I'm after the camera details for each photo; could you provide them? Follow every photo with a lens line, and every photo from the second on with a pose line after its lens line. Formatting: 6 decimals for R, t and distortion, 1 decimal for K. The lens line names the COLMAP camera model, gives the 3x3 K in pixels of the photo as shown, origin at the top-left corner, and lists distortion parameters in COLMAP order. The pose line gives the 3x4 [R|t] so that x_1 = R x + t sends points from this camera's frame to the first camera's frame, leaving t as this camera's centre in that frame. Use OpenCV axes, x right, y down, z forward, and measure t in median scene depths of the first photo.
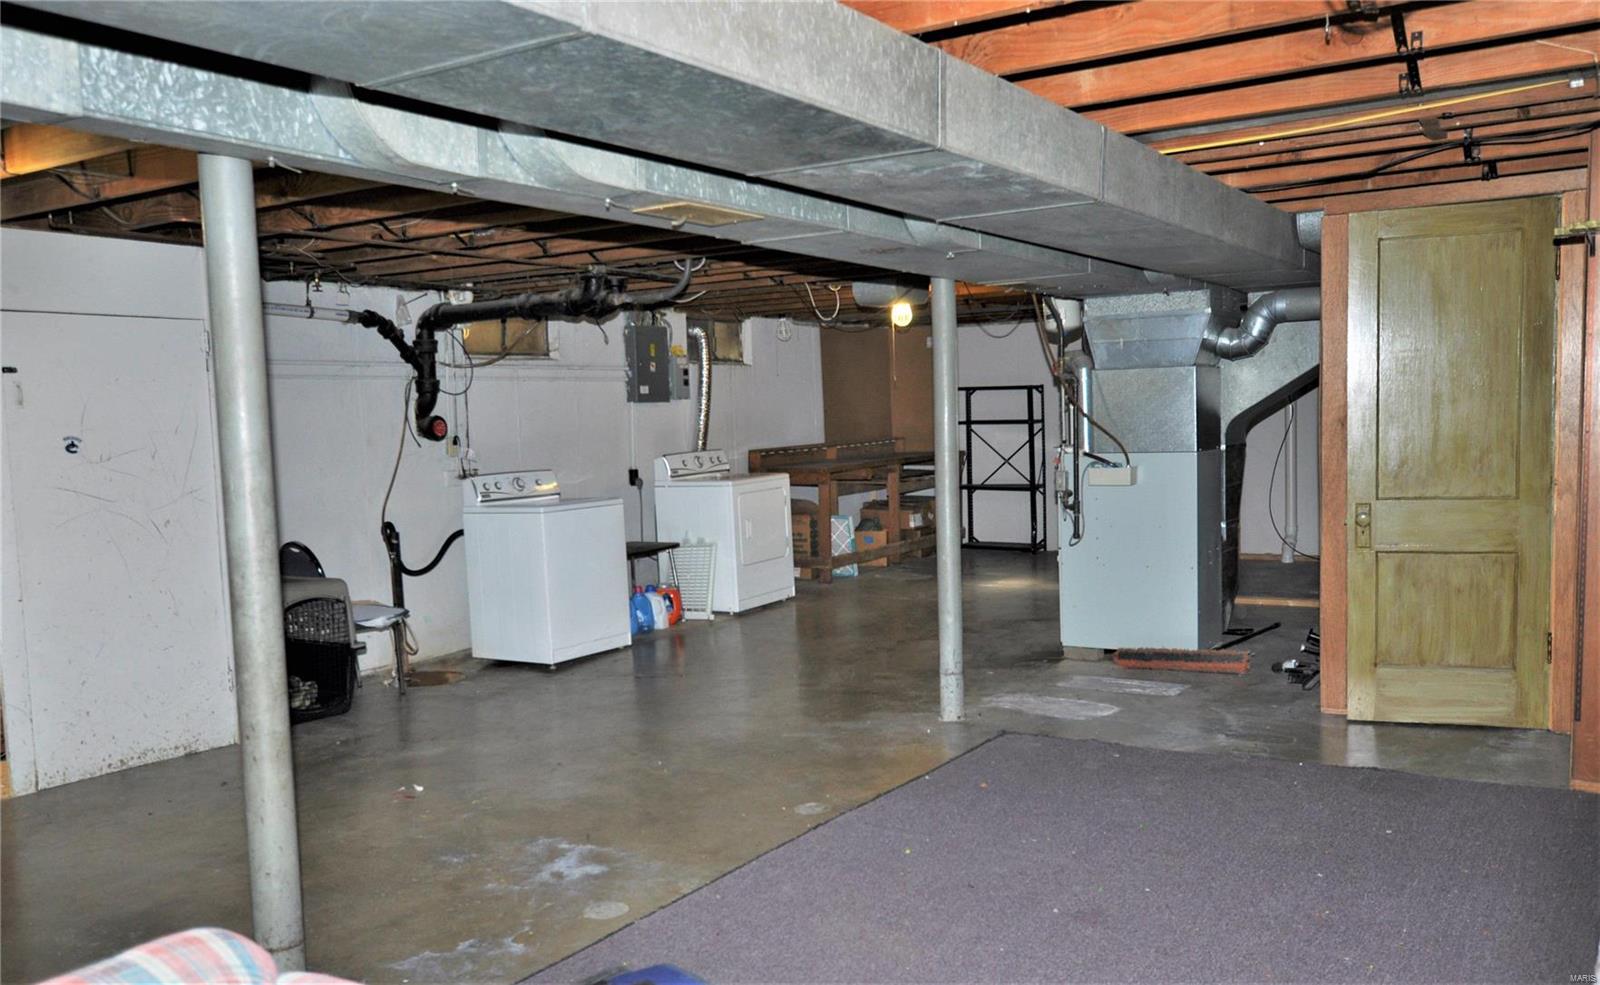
lens RADIAL K [[1356.5, 0, 806.4], [0, 1356.5, 504.1], [0, 0, 1]] dist [0.084417, 0.005946]
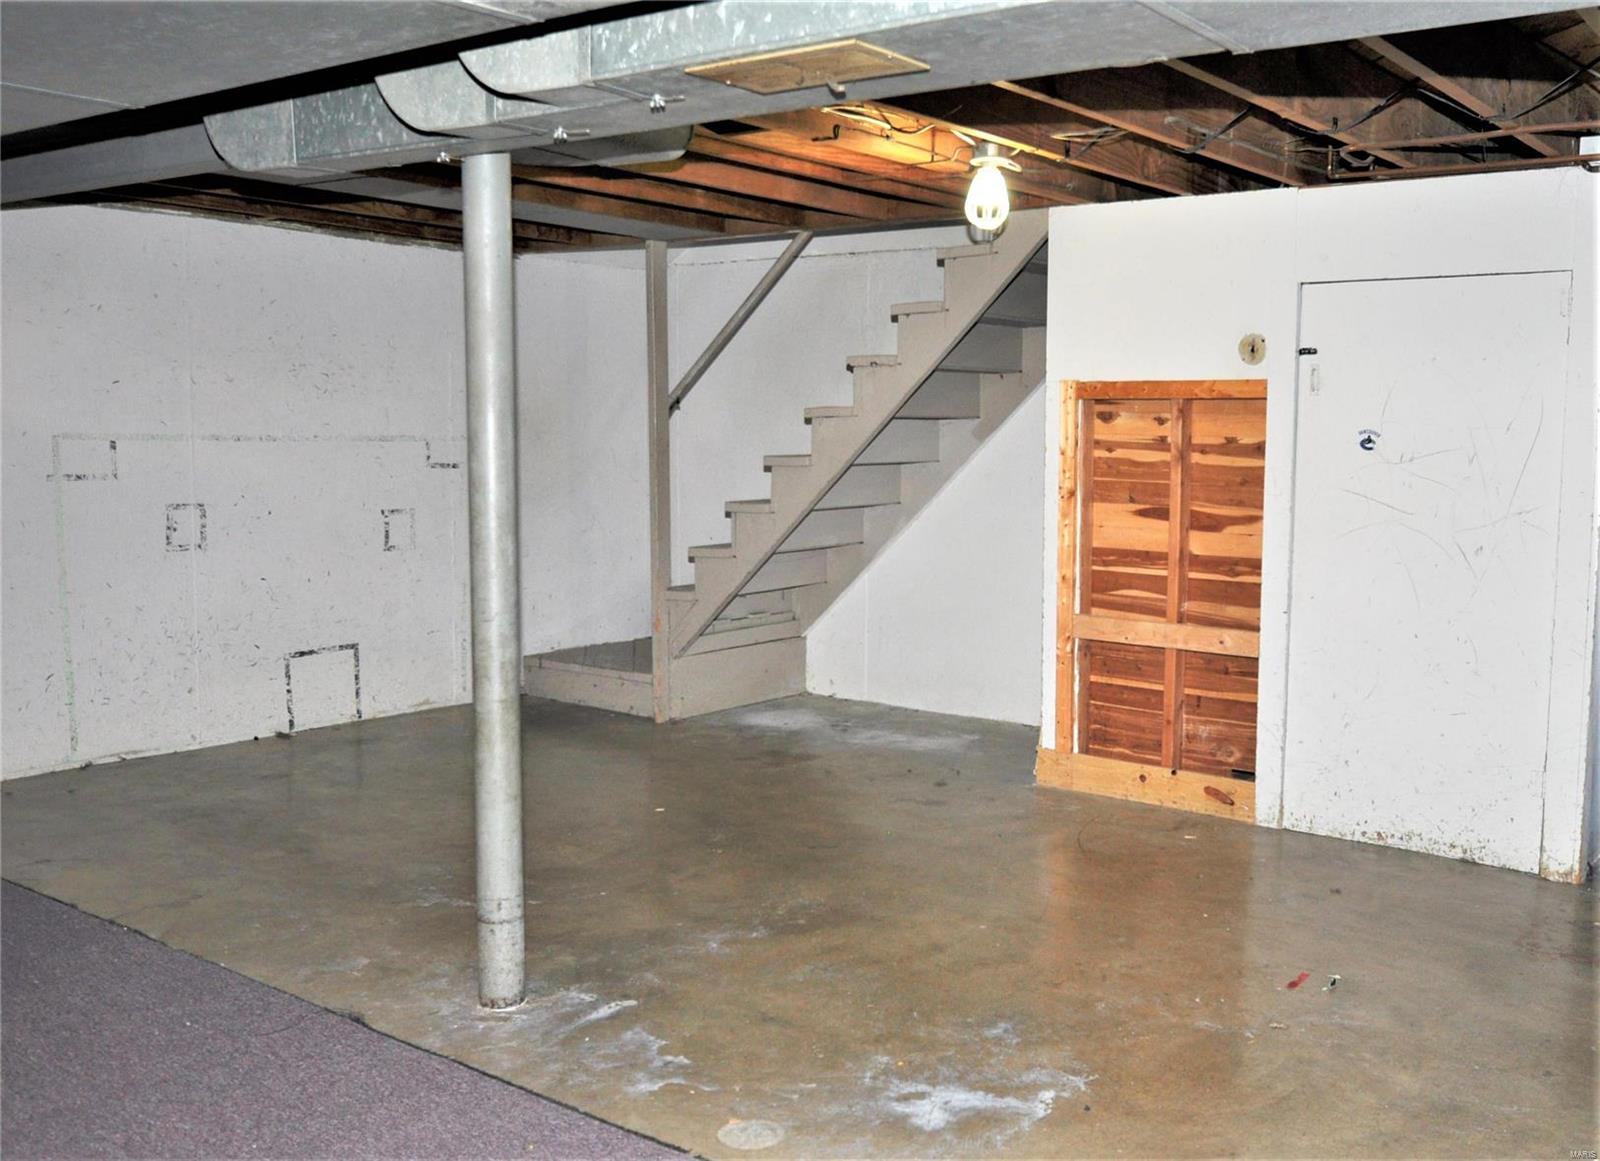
lens RADIAL K [[1506.2, 0, 804.6], [0, 1506.2, 570.6], [0, 0, 1]] dist [-0.003003, 0.000000]
pose [[-0.065532, 0.121828, -0.990386, 0.499348], [-0.073174, 0.989260, 0.126531, -0.070075], [0.995164, 0.080763, -0.055913, 0.929046]]
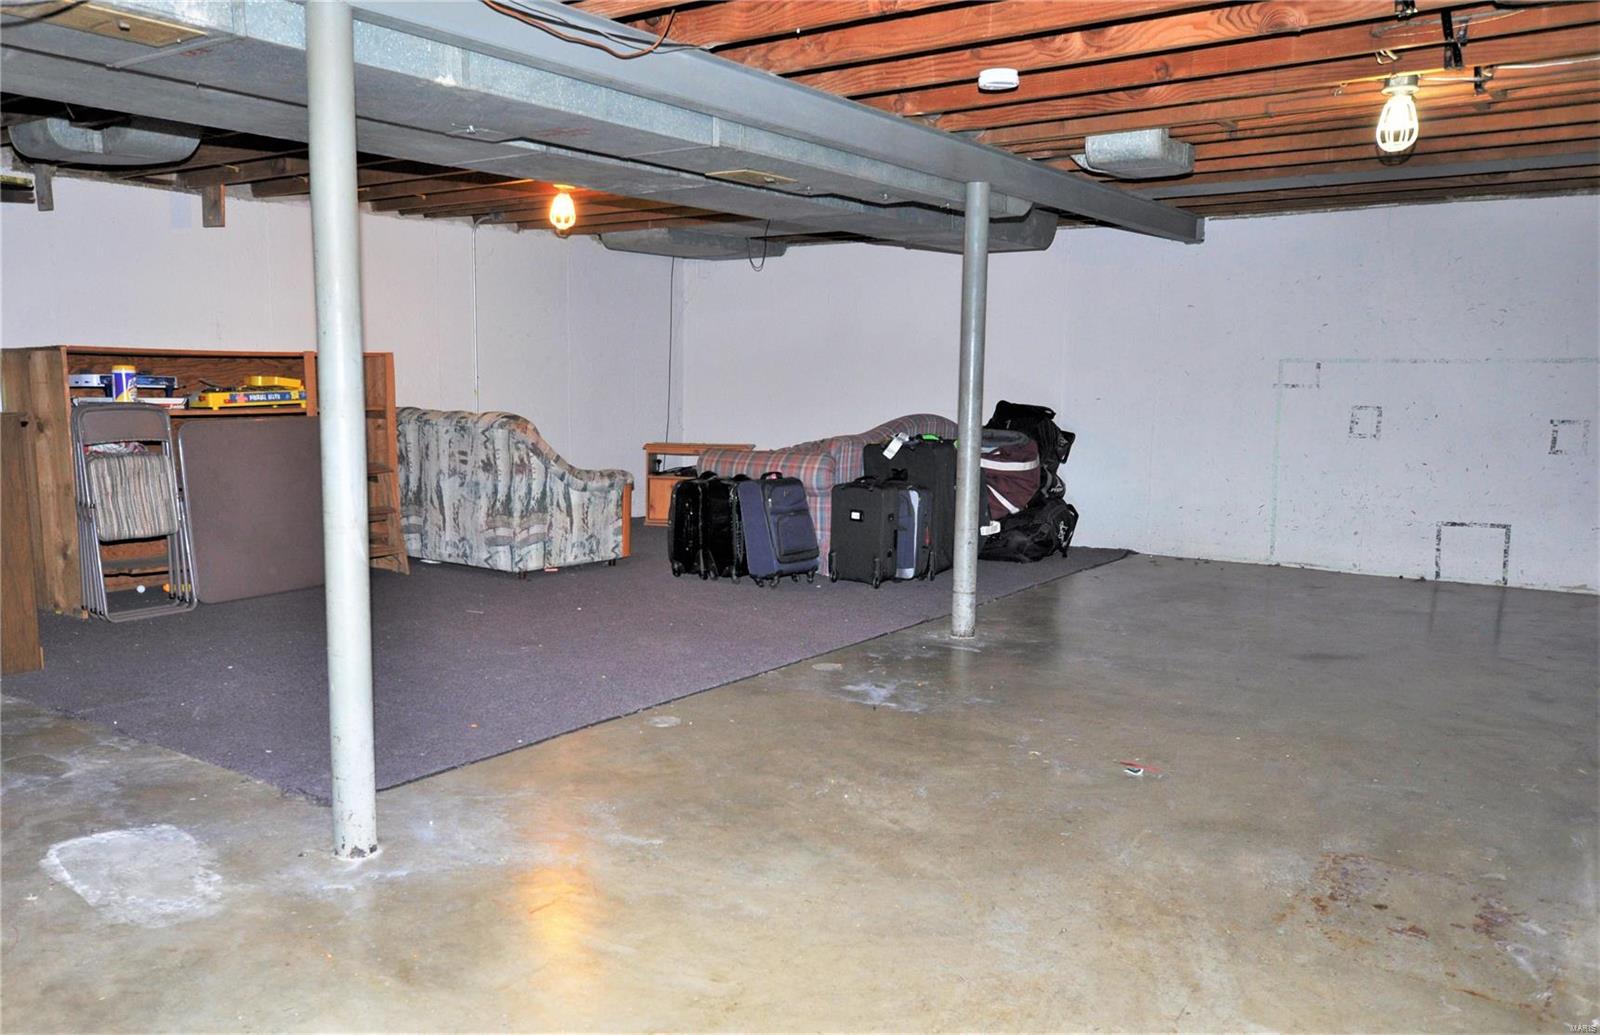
lens RADIAL K [[1265.5, 0, 798.2], [0, 1265.5, 520.7], [0, 0, 1]] dist [0.005035, 0.005426]
pose [[-0.999651, 0.024256, 0.010512, -0.117522], [0.025764, 0.982984, 0.181877, -0.094243], [-0.005922, 0.182085, -0.983265, 2.050124]]
